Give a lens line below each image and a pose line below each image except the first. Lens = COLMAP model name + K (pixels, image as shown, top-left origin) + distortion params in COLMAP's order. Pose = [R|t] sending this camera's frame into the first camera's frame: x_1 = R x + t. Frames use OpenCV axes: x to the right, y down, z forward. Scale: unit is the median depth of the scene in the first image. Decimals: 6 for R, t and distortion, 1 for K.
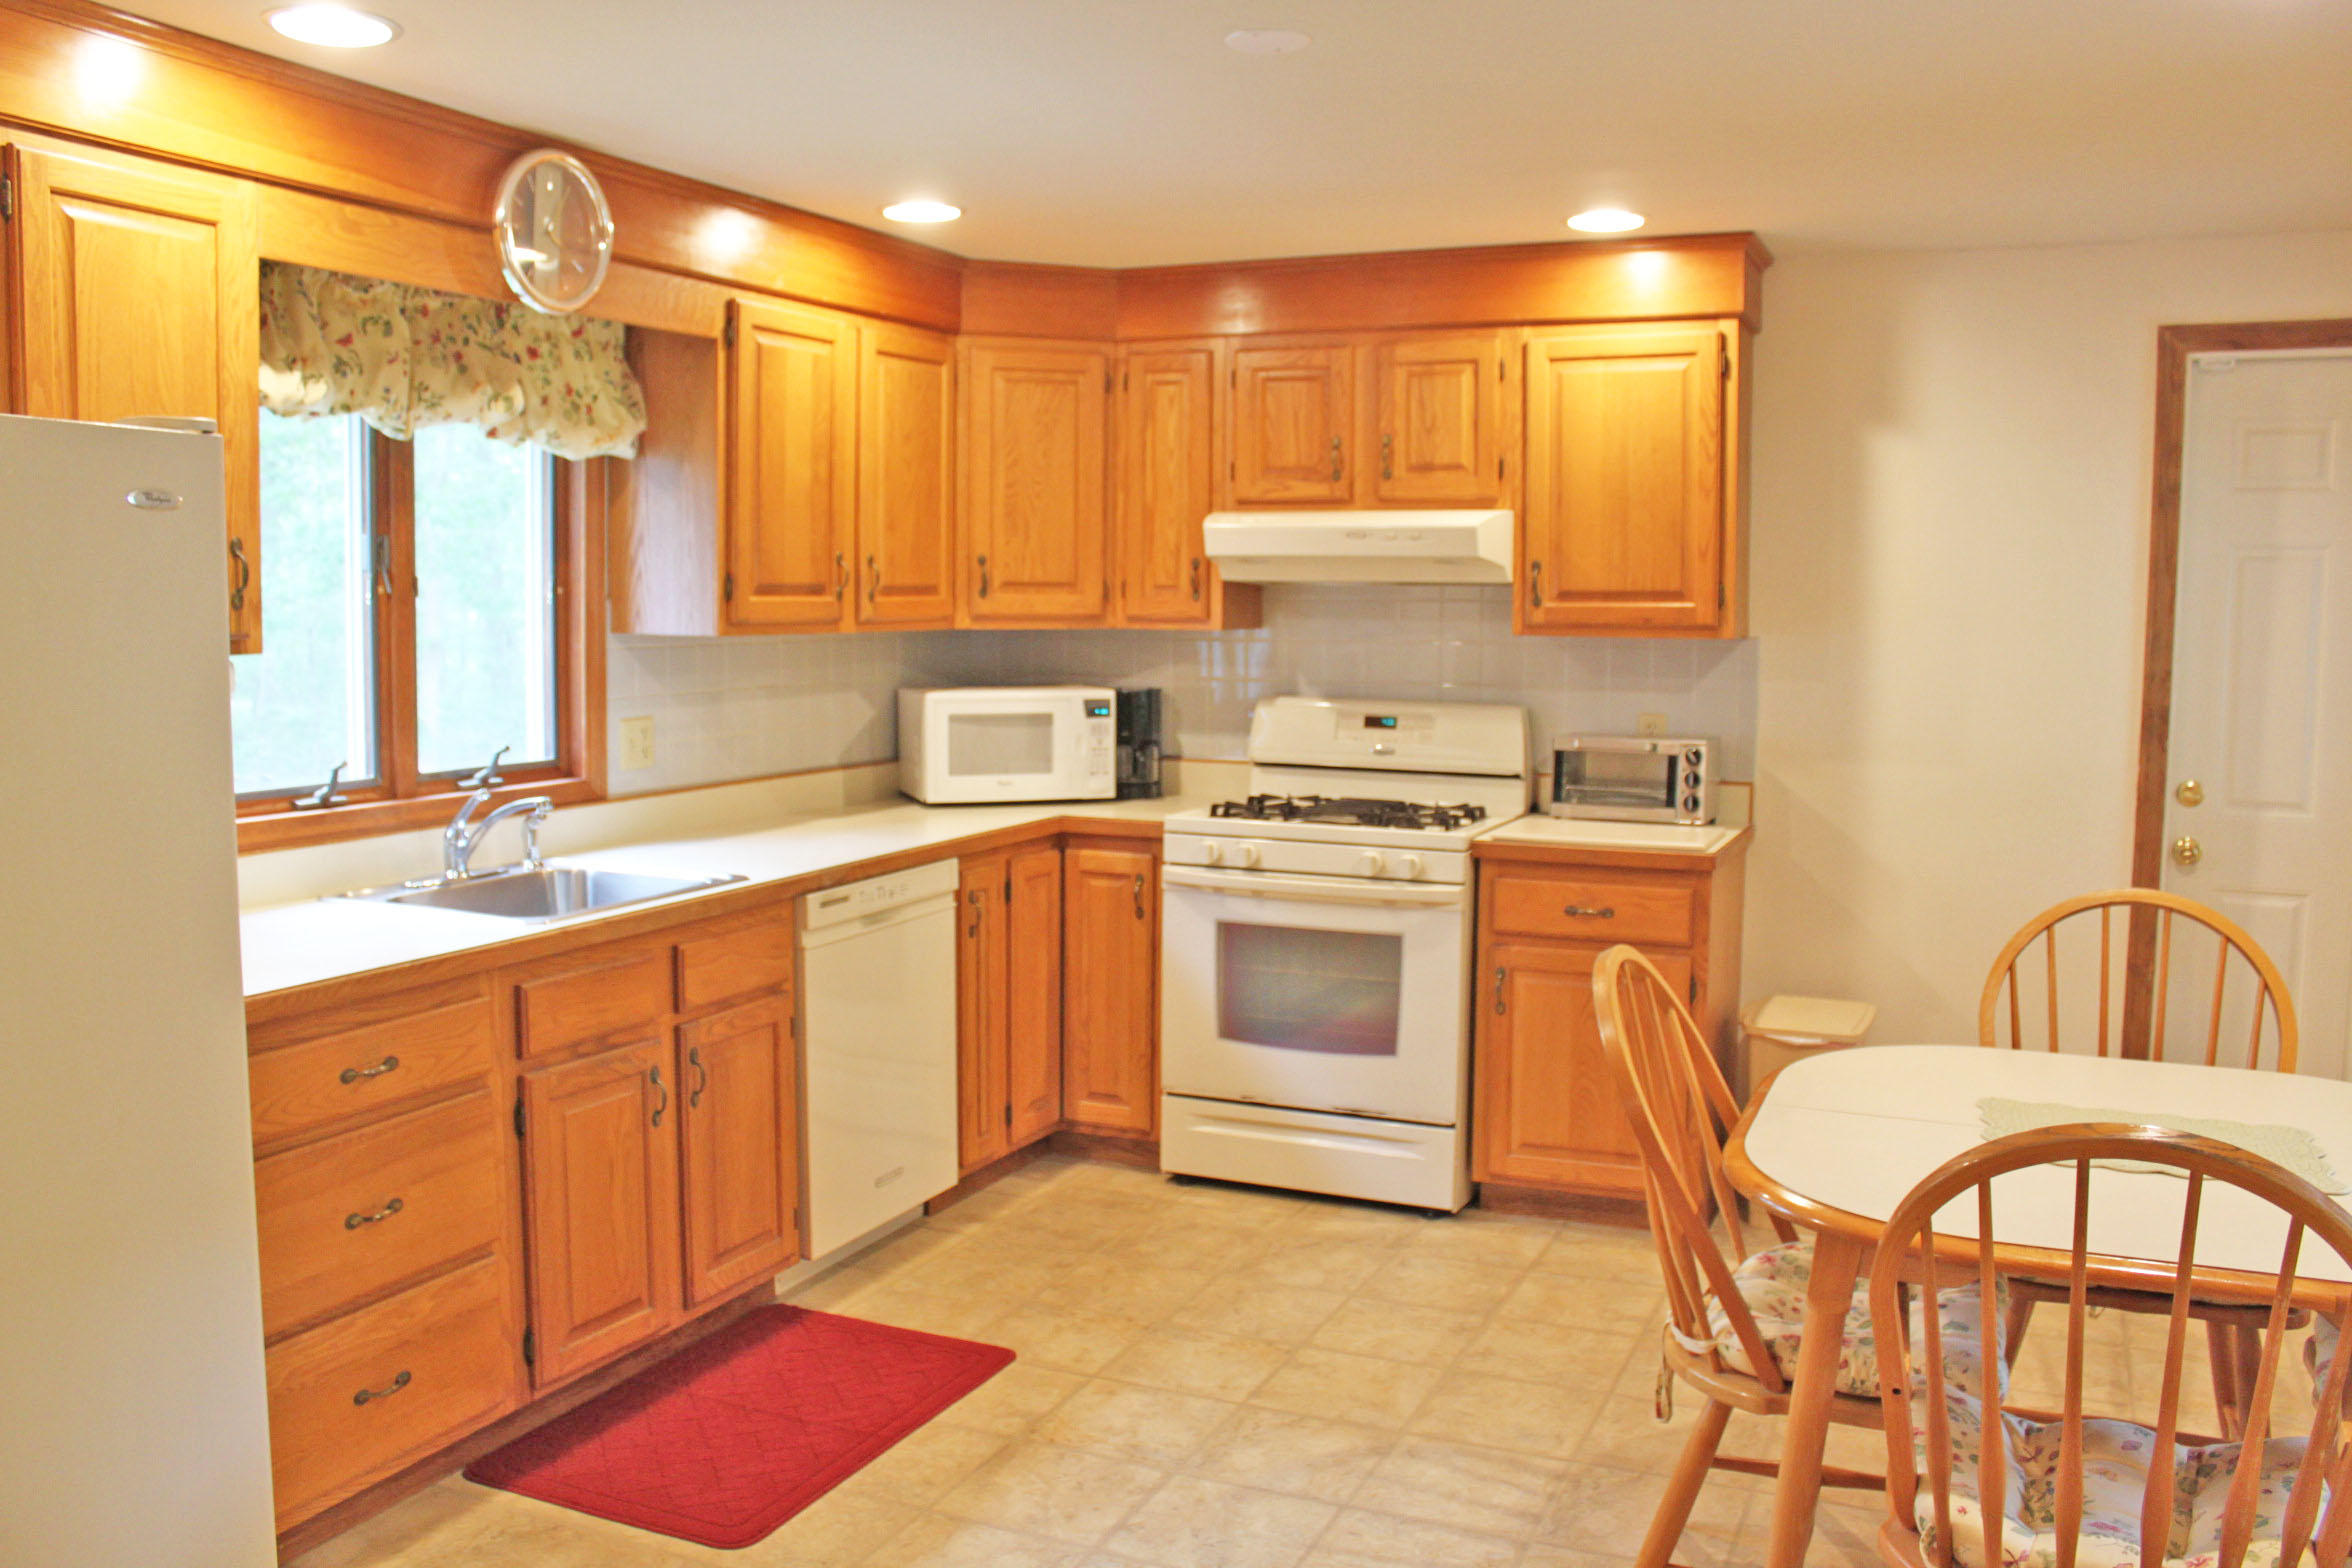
lens RADIAL K [[1982.1, 0, 1176.0], [0, 1982.1, 784.0], [0, 0, 1]] dist [-0.178718, 0.181529]
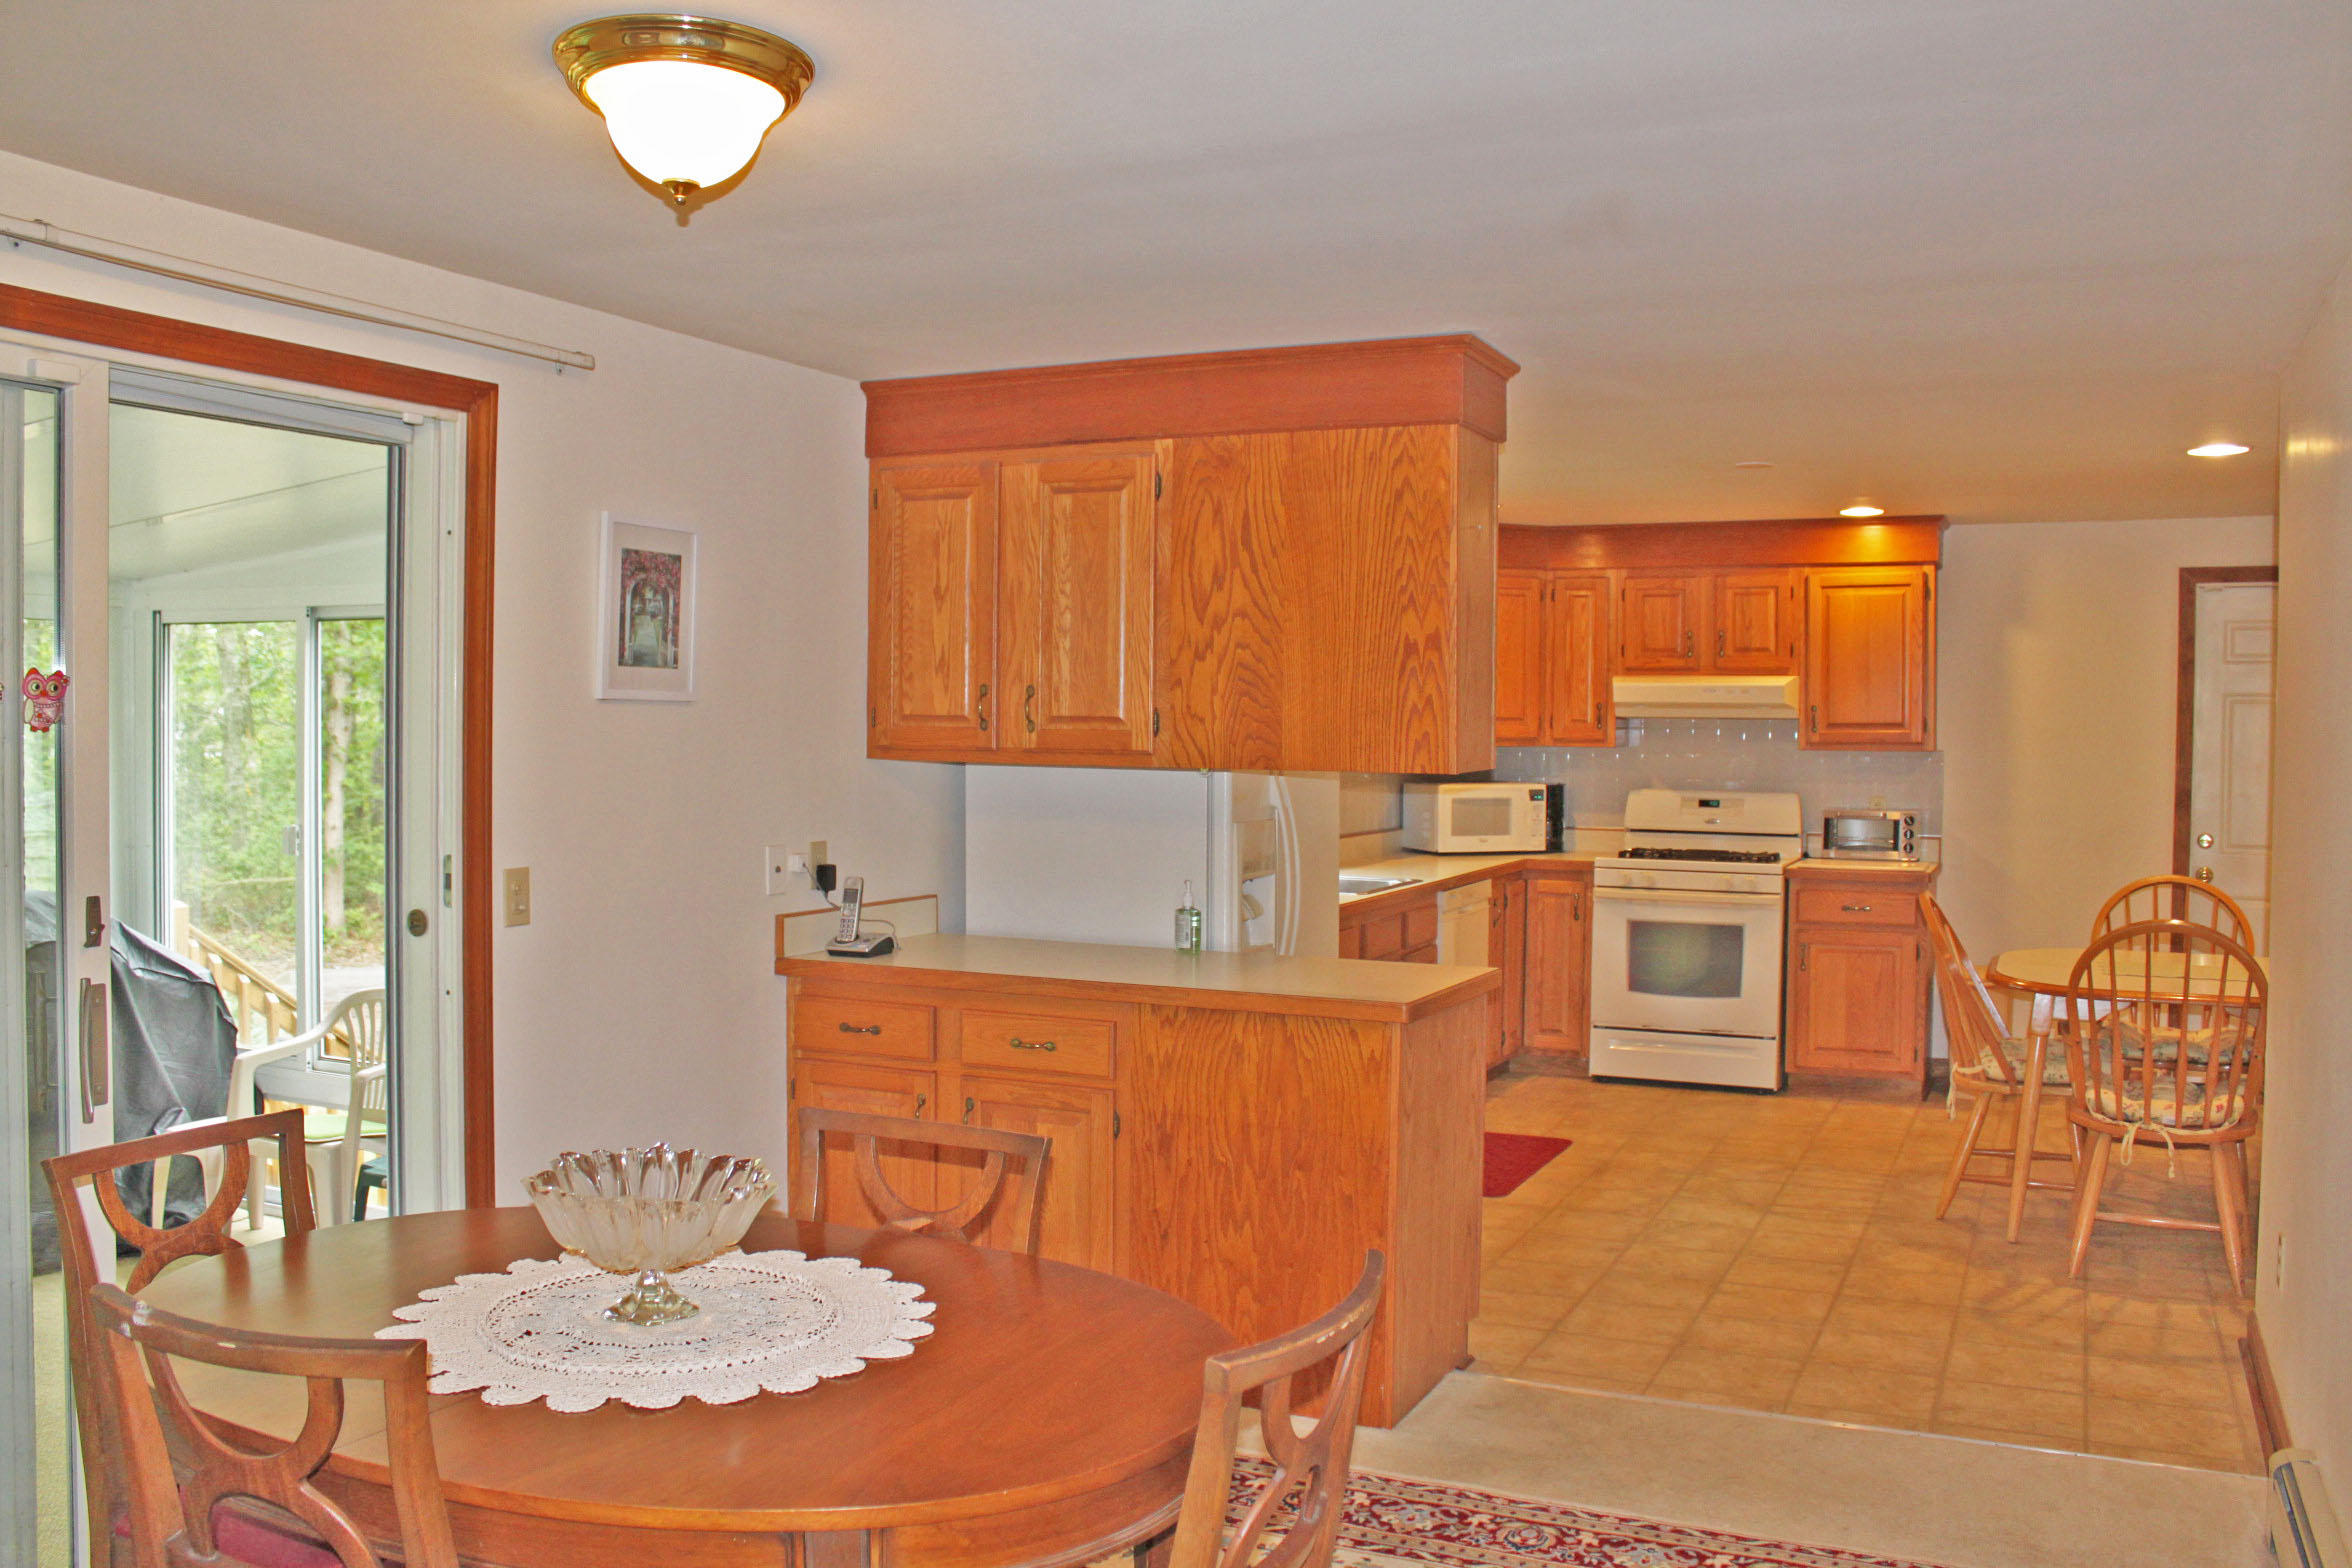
lens RADIAL K [[1982.1, 0, 1176.0], [0, 1982.1, 784.0], [0, 0, 1]] dist [-0.178718, 0.181529]
pose [[0.999829, 0.001300, -0.018468, -0.328001], [-0.002508, 0.997847, -0.065529, 0.063839], [0.018343, 0.065564, 0.997680, -0.663998]]
